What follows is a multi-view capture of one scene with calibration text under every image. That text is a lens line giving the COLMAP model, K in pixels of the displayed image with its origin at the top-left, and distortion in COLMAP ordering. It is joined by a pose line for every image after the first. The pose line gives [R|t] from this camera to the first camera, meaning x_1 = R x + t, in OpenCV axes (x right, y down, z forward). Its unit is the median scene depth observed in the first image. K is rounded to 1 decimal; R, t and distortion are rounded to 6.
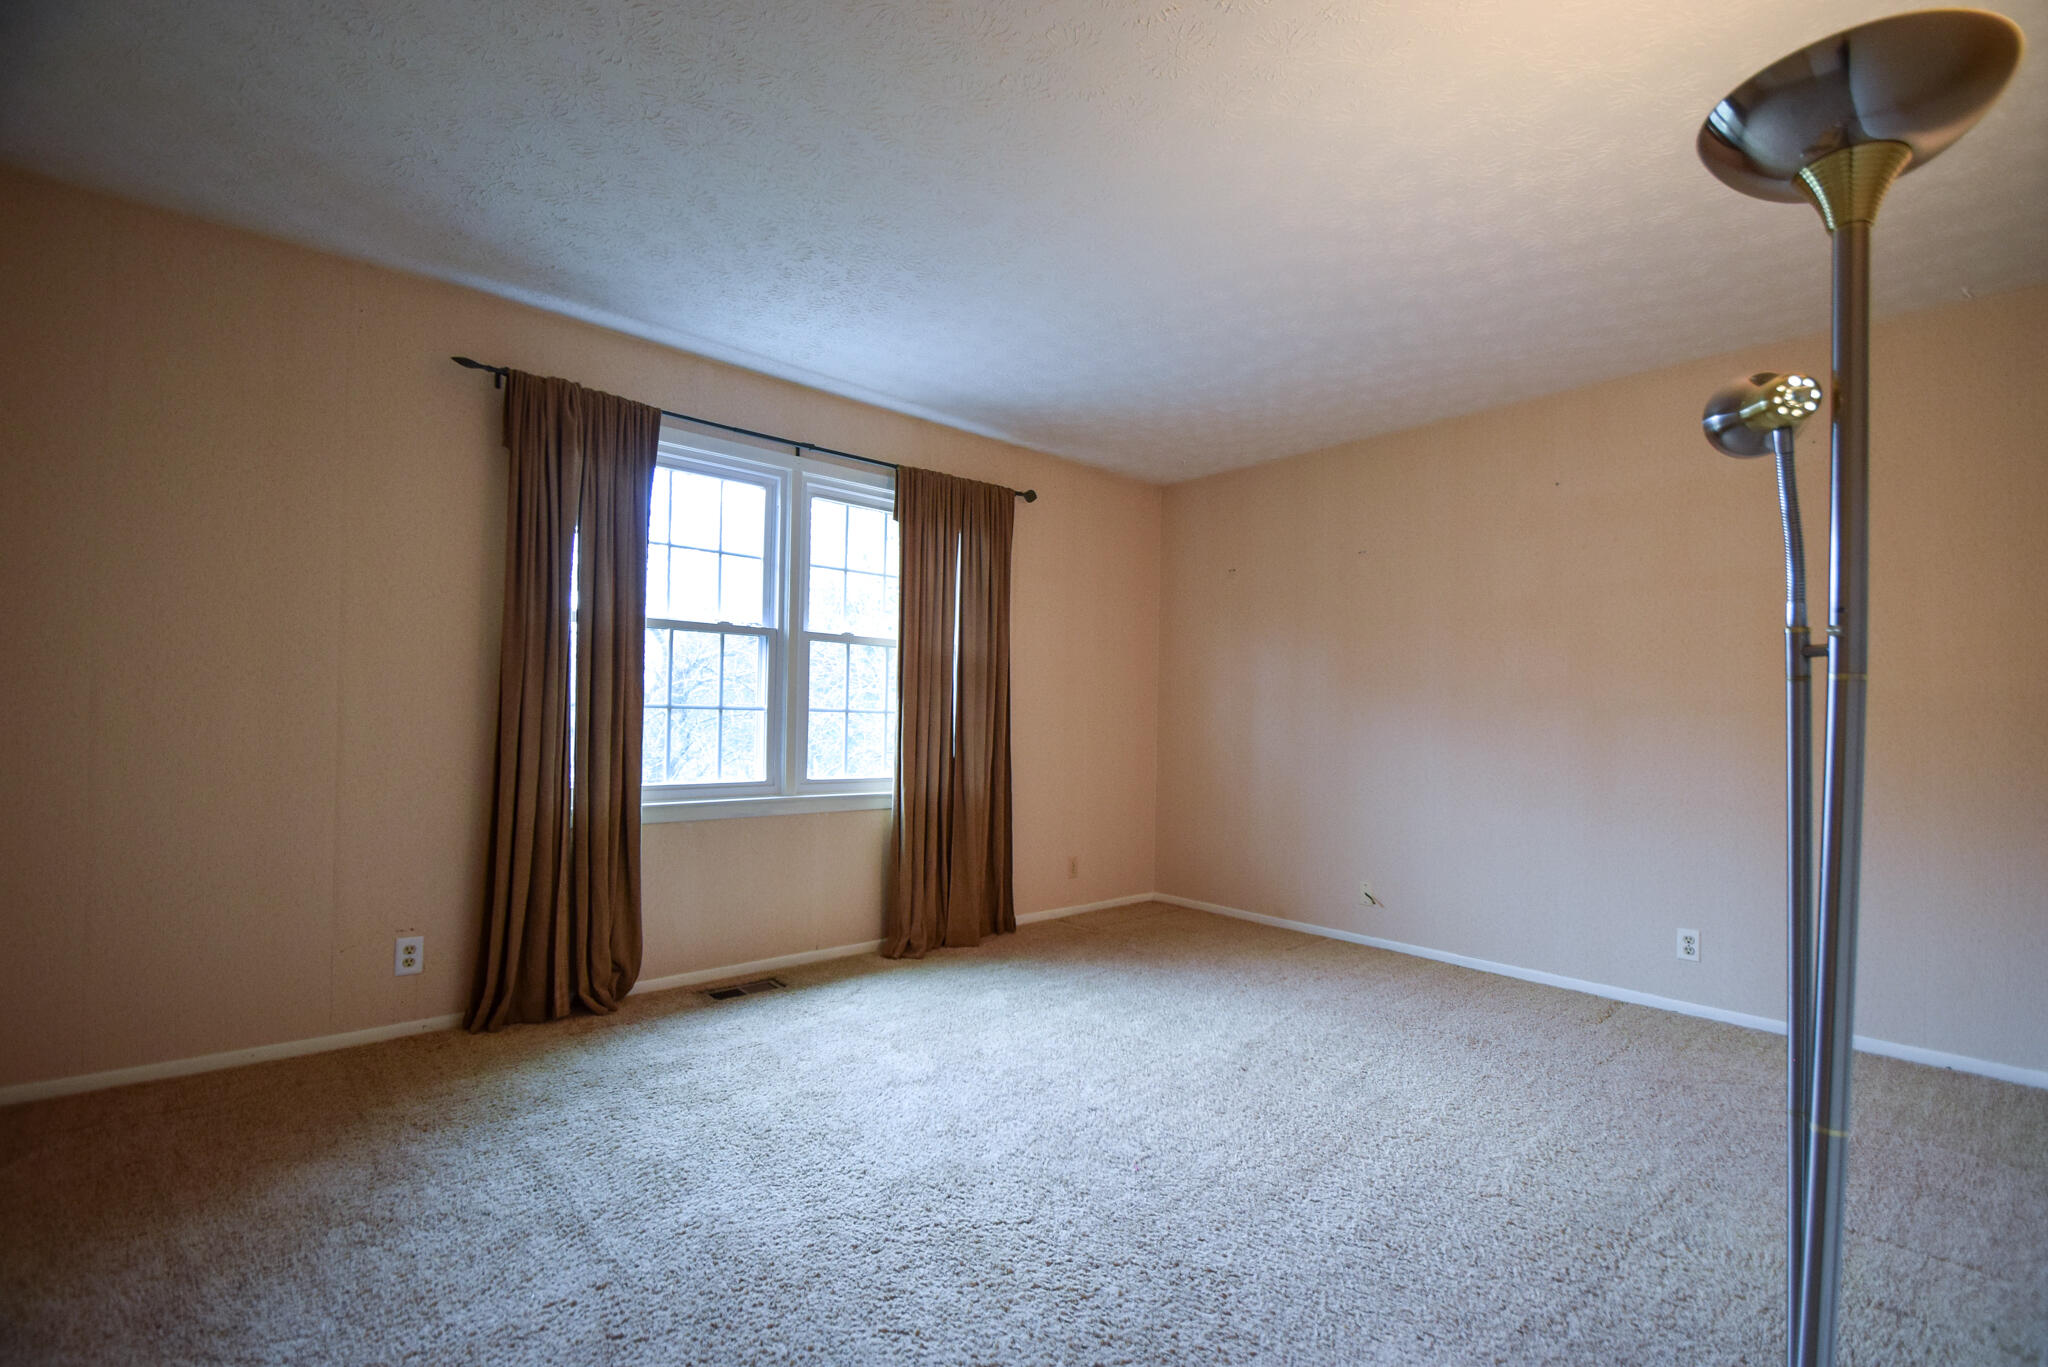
lens RADIAL K [[899.0, 0, 1029.7], [0, 899.0, 687.2], [0, 0, 1]] dist [-0.009035, -0.004215]
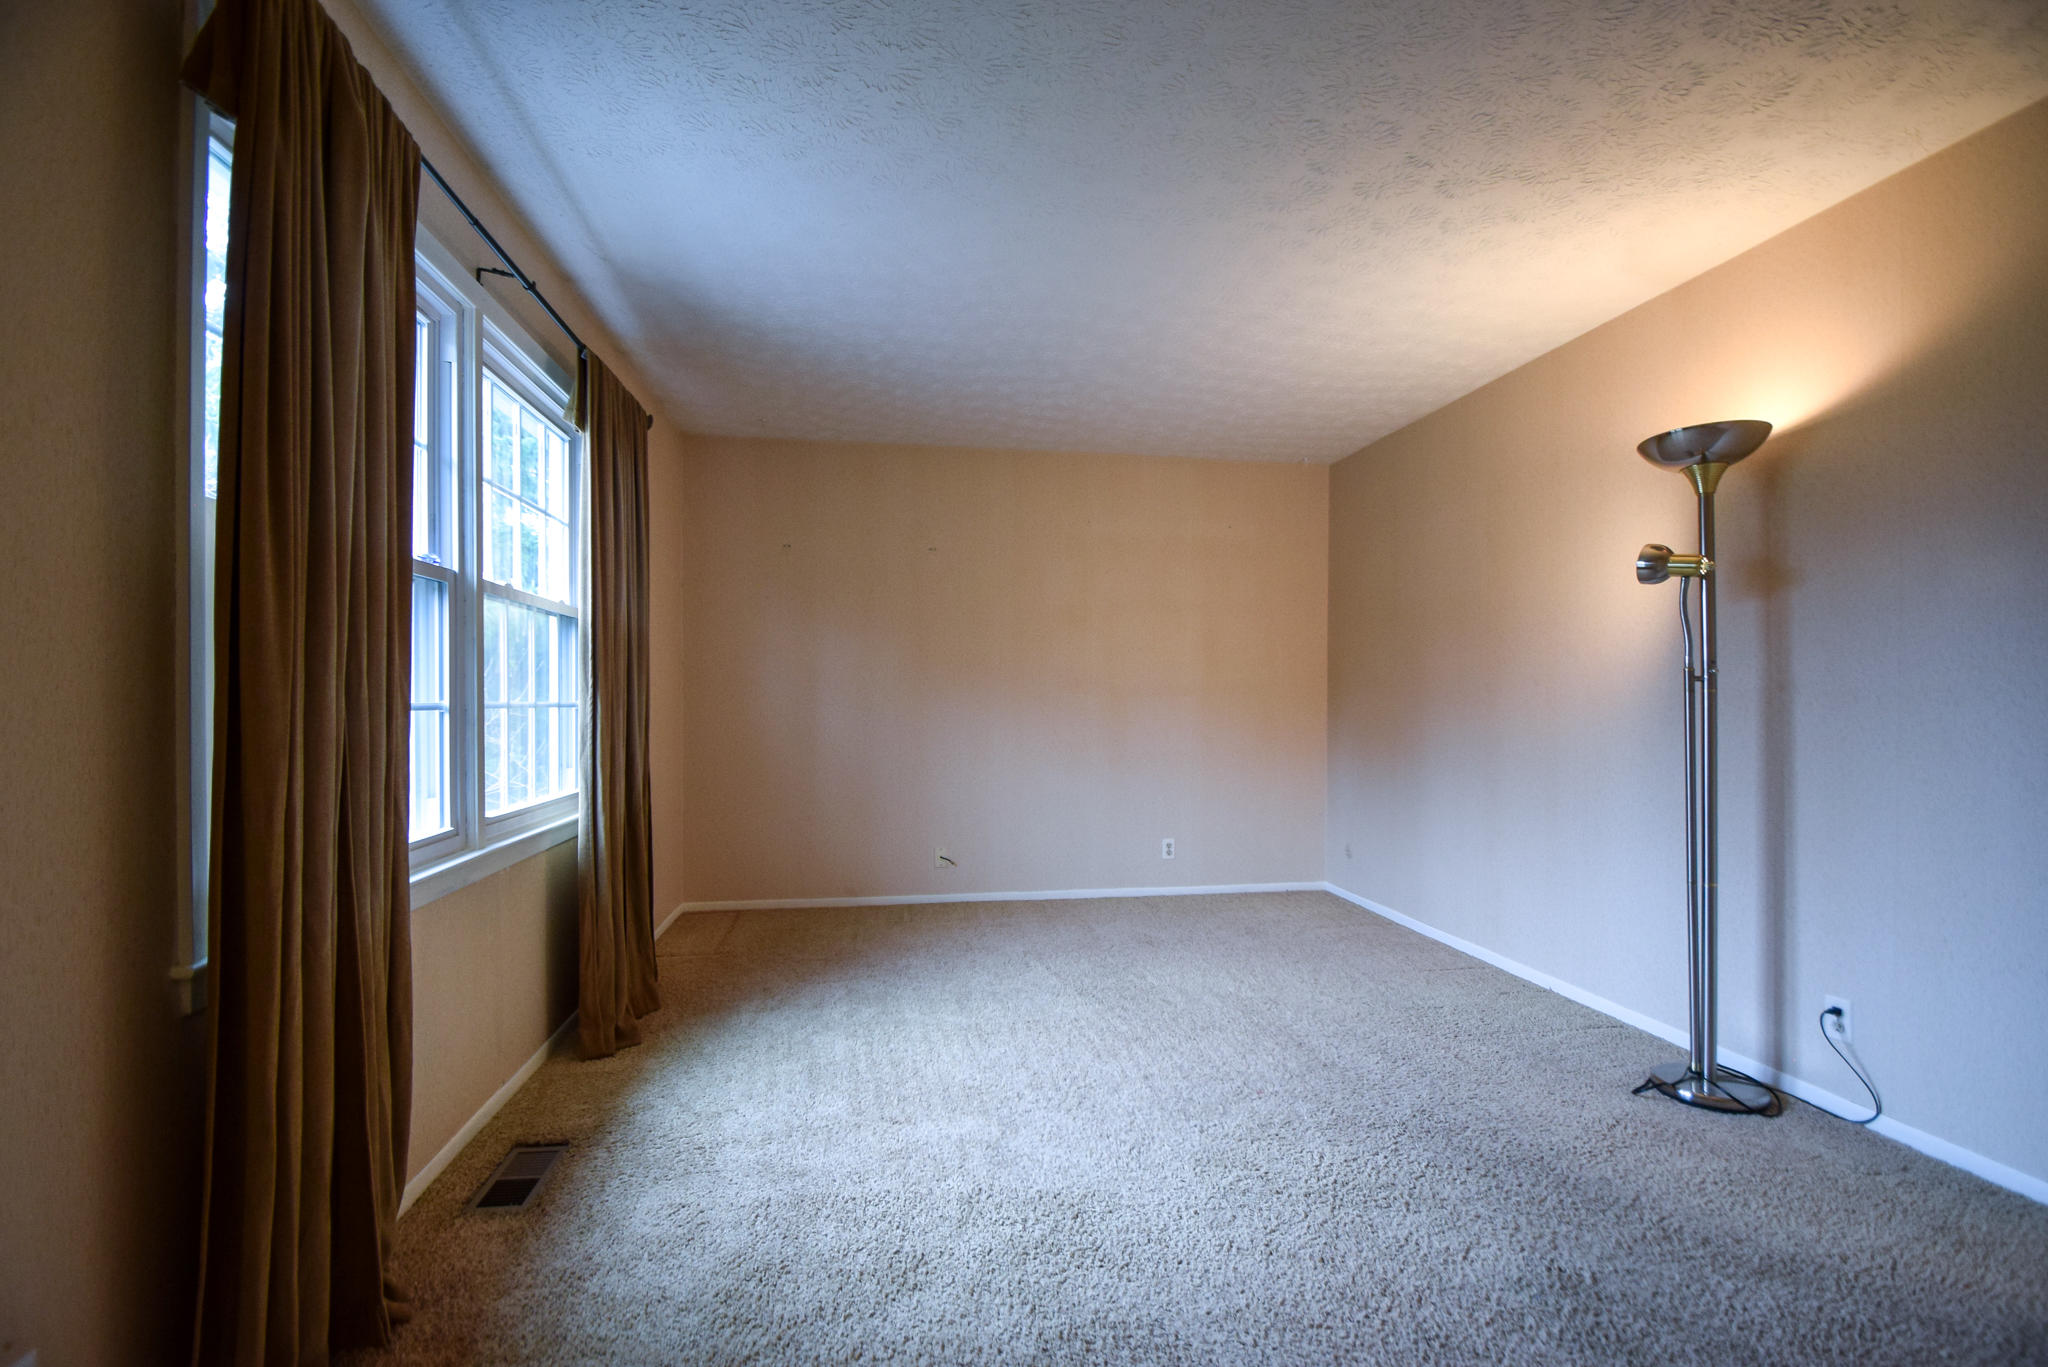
lens RADIAL K [[899.0, 0, 1022.3], [0, 899.0, 692.8], [0, 0, 1]] dist [-0.009035, -0.004215]
pose [[0.532882, -0.014198, 0.846070, -0.658558], [-0.020468, 0.999350, 0.029662, -0.011942], [-0.845942, -0.033124, 0.532246, 0.415375]]
